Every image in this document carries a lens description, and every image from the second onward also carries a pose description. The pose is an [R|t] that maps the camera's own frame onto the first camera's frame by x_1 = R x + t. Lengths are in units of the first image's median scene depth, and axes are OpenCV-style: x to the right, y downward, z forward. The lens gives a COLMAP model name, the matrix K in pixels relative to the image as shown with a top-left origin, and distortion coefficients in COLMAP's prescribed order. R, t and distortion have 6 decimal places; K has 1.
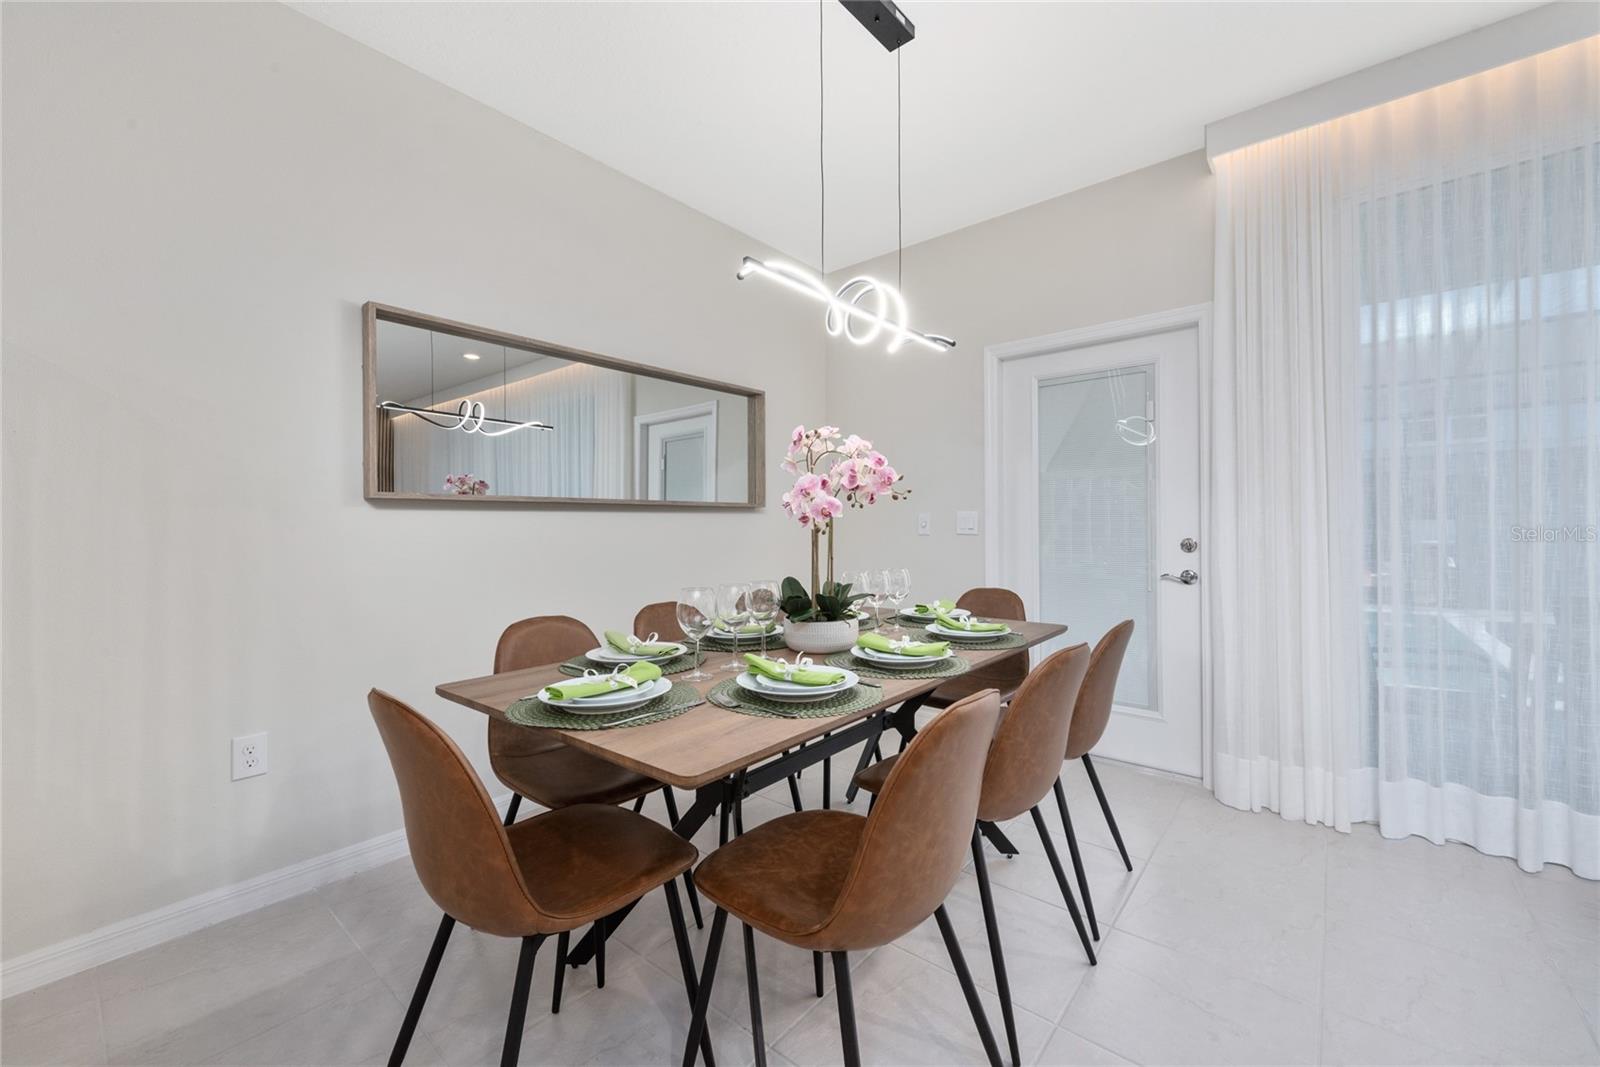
lens RADIAL K [[629.7, 0, 800.0], [0, 629.7, 533.5], [0, 0, 1]] dist [0.011703, -0.000150]
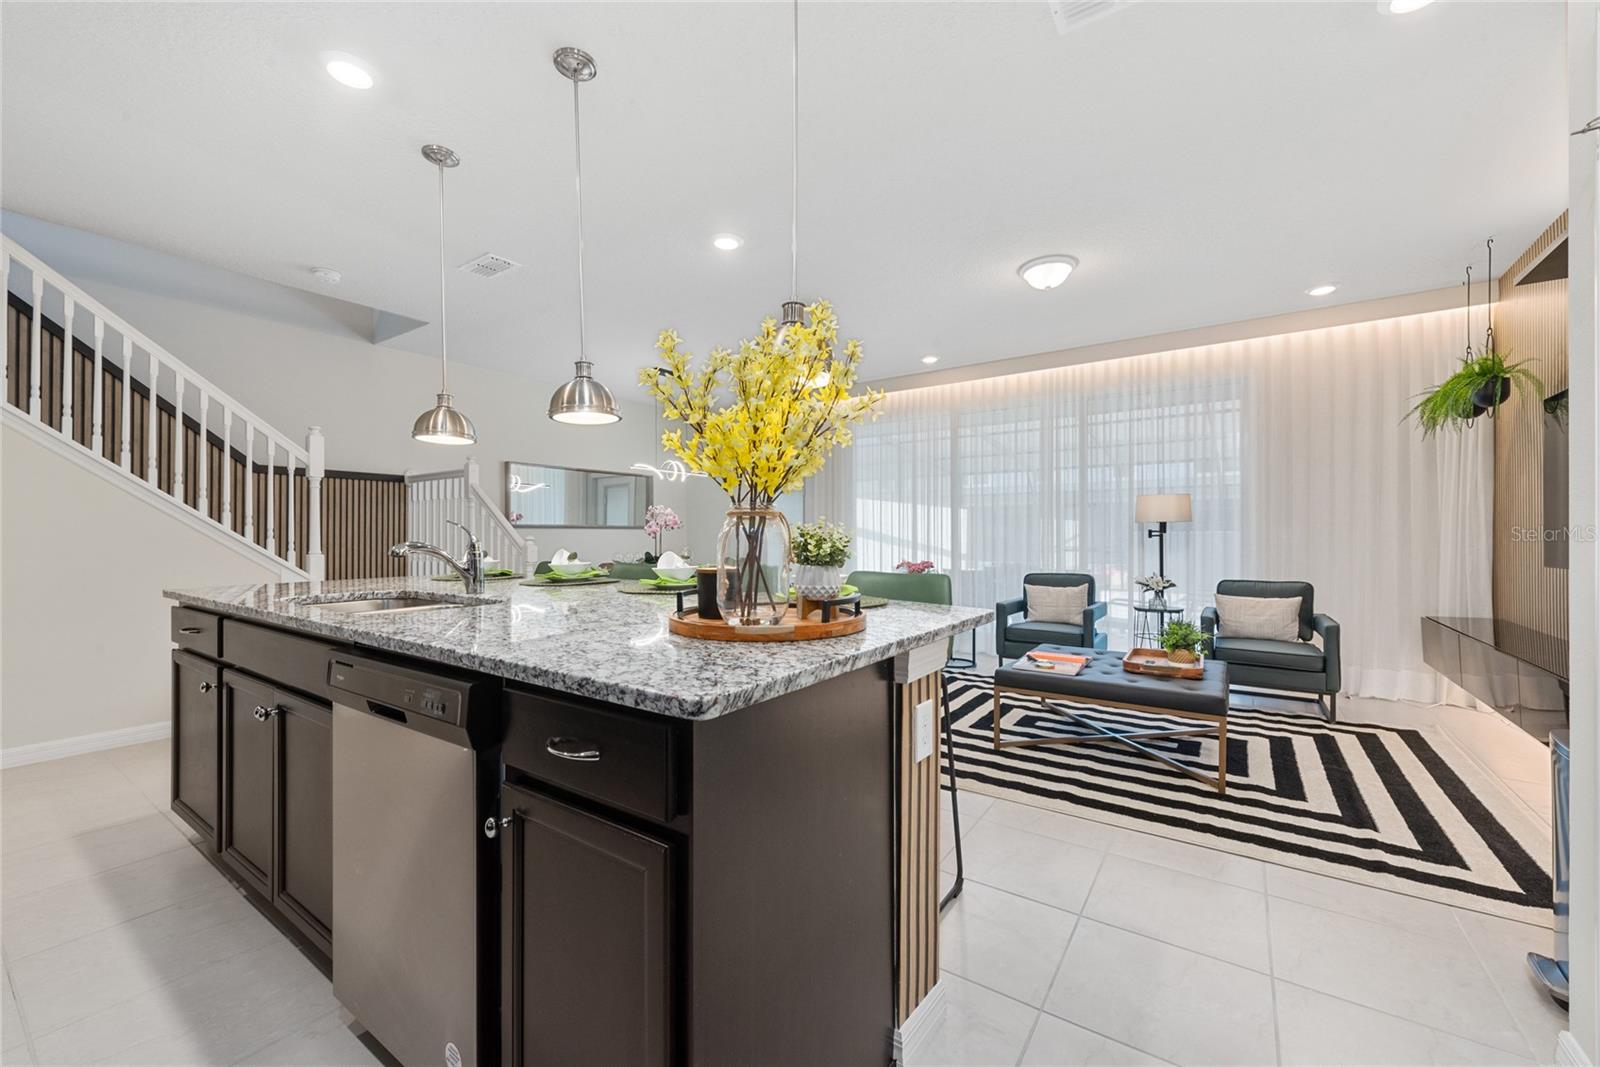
lens RADIAL K [[629.7, 0, 800.0], [0, 629.7, 533.5], [0, 0, 1]] dist [0.011703, -0.000150]
pose [[0.996003, 0.004301, 0.089211, 0.459834], [-0.003491, 0.999951, -0.009243, 0.005703], [-0.089246, 0.008895, 0.995970, -2.181323]]
